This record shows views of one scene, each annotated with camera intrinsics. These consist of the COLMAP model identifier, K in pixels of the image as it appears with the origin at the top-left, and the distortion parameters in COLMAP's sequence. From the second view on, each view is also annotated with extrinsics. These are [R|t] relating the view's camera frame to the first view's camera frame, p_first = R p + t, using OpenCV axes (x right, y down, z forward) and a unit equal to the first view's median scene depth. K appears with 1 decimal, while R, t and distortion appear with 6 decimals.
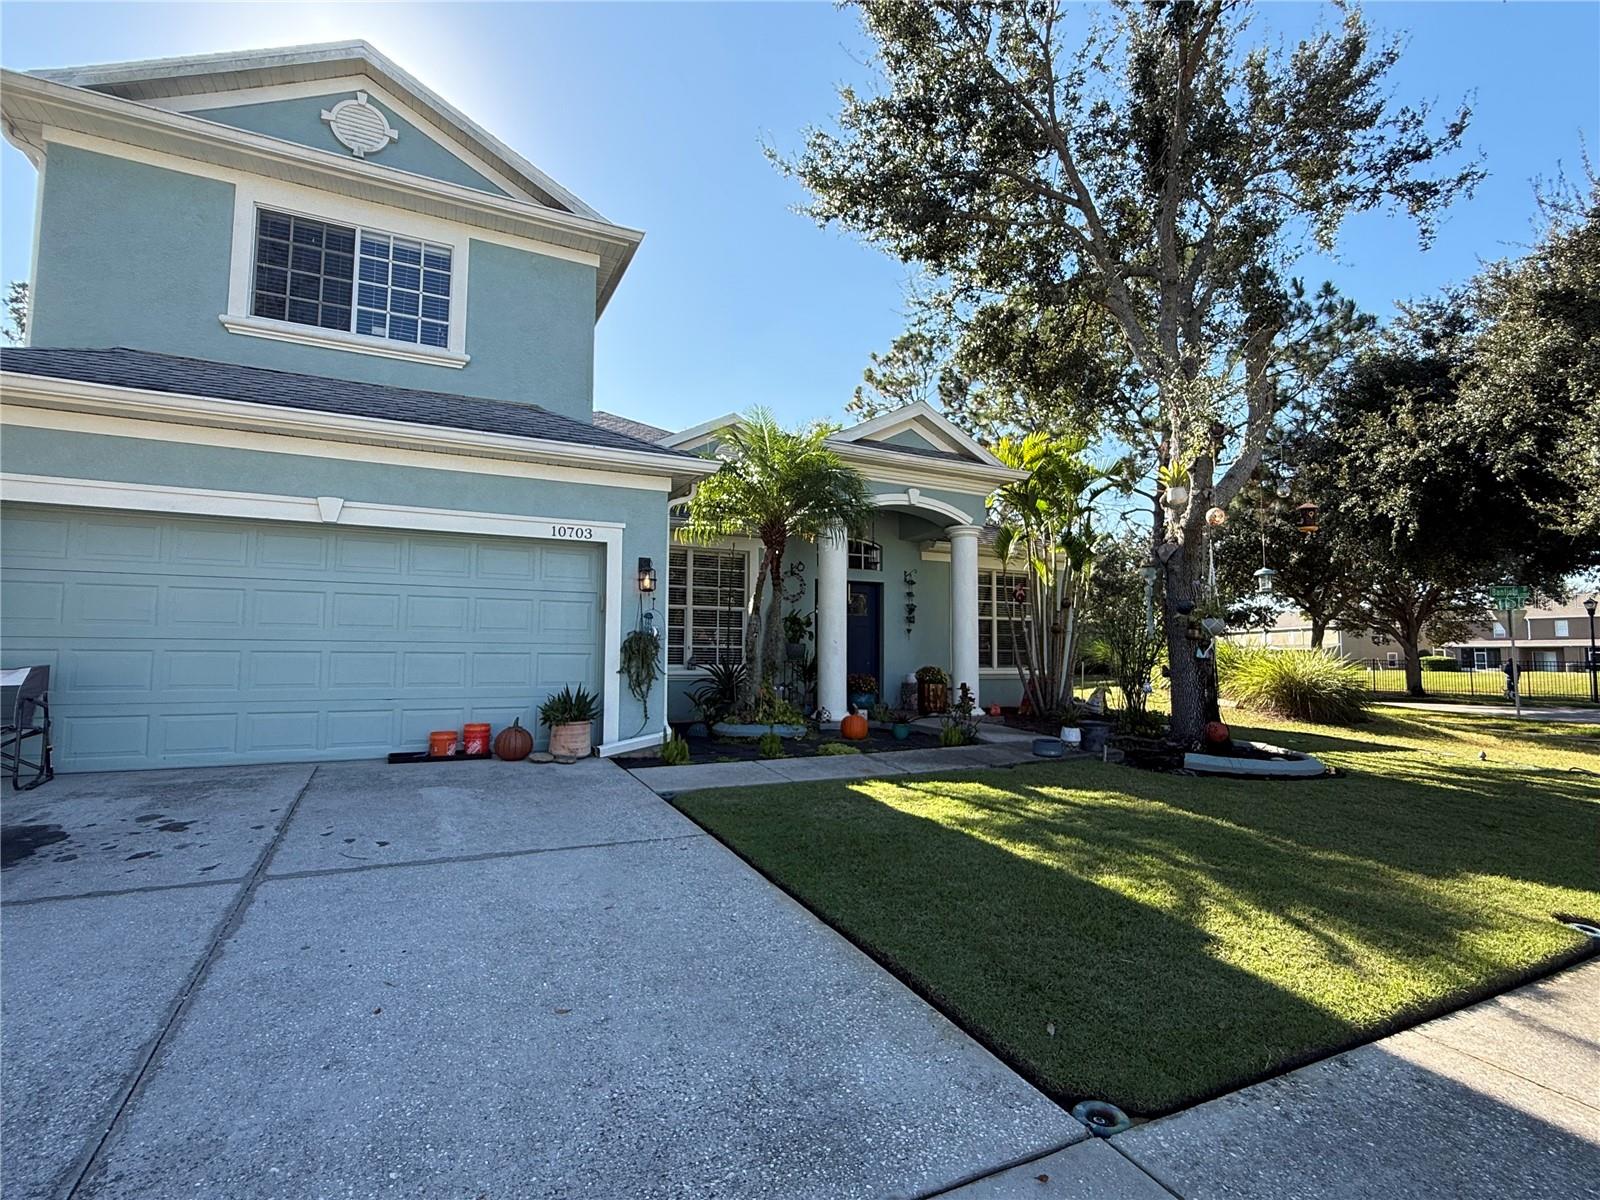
lens RADIAL K [[775.2, 0, 800.0], [0, 775.2, 600.0], [0, 0, 1]] dist [-0.000580, -0.000032]
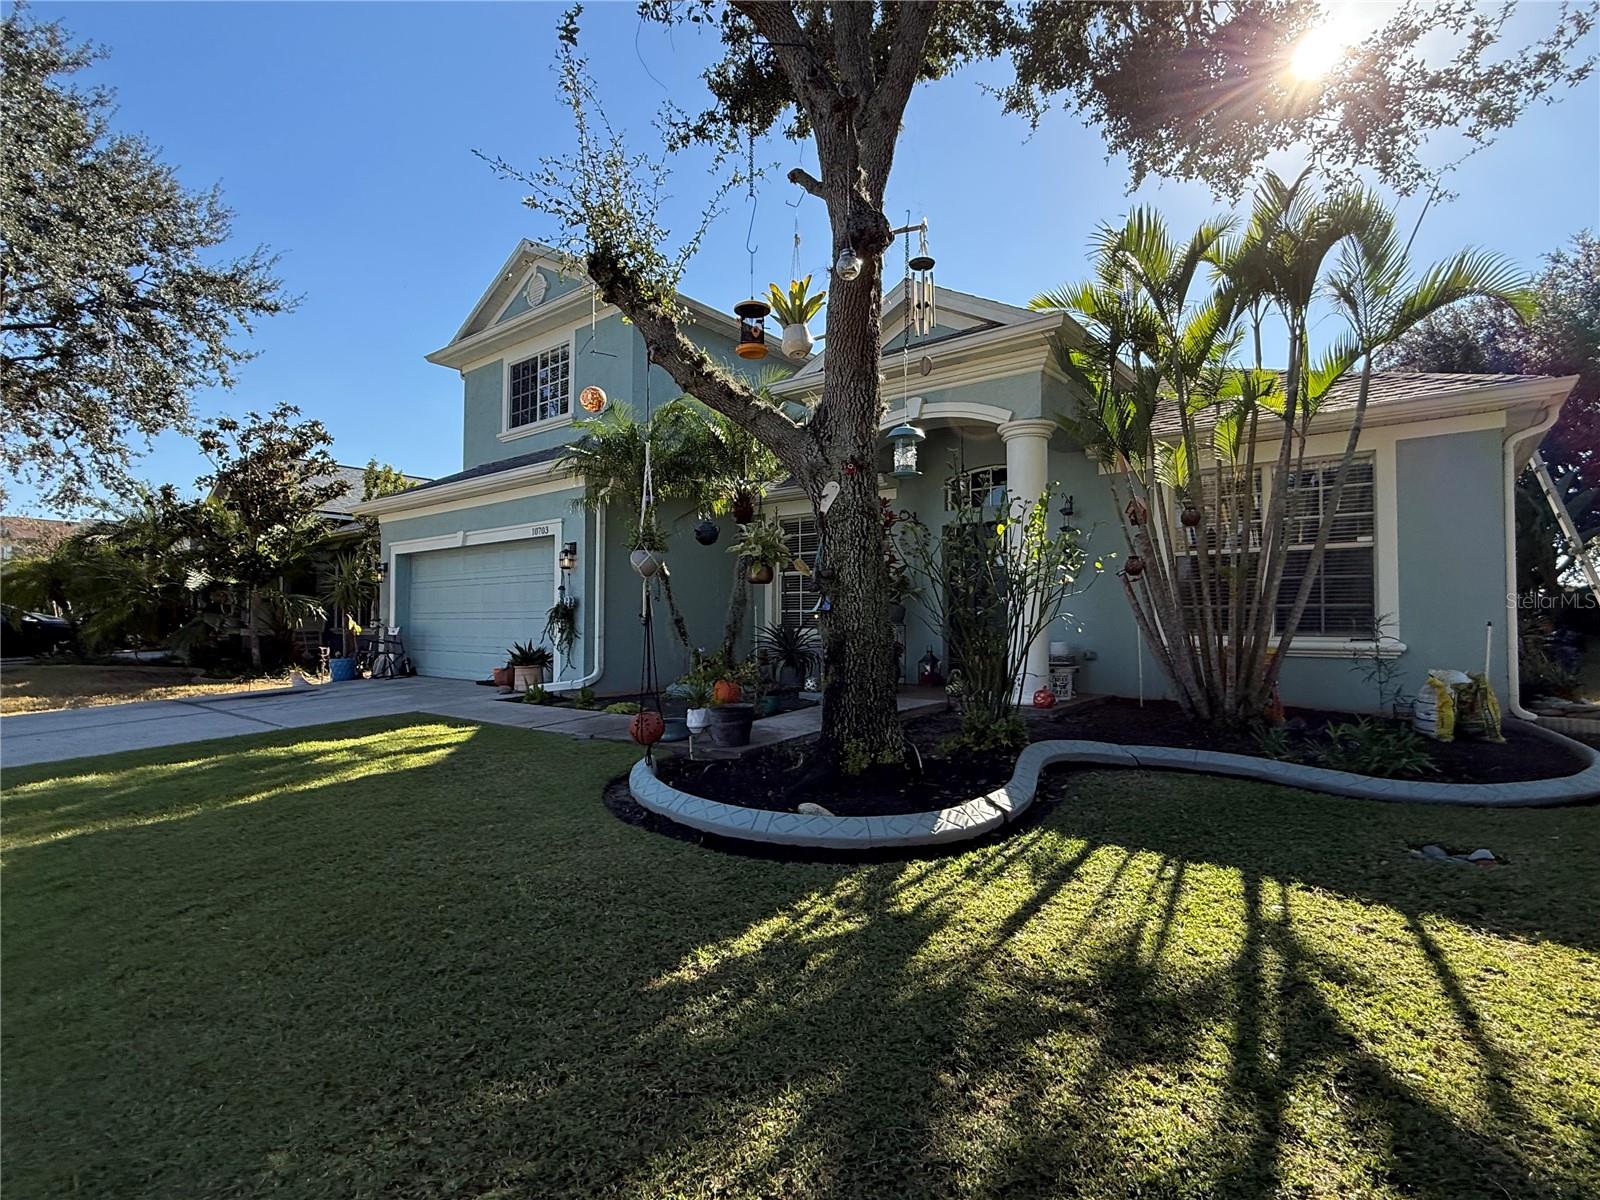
lens RADIAL K [[775.2, 0, 800.0], [0, 775.2, 600.0], [0, 0, 1]] dist [-0.000580, -0.000032]
pose [[0.421655, -0.035540, -0.906060, 1.122810], [0.065850, 0.997793, -0.008494, 0.075855], [0.904362, -0.056083, 0.423065, 0.812141]]
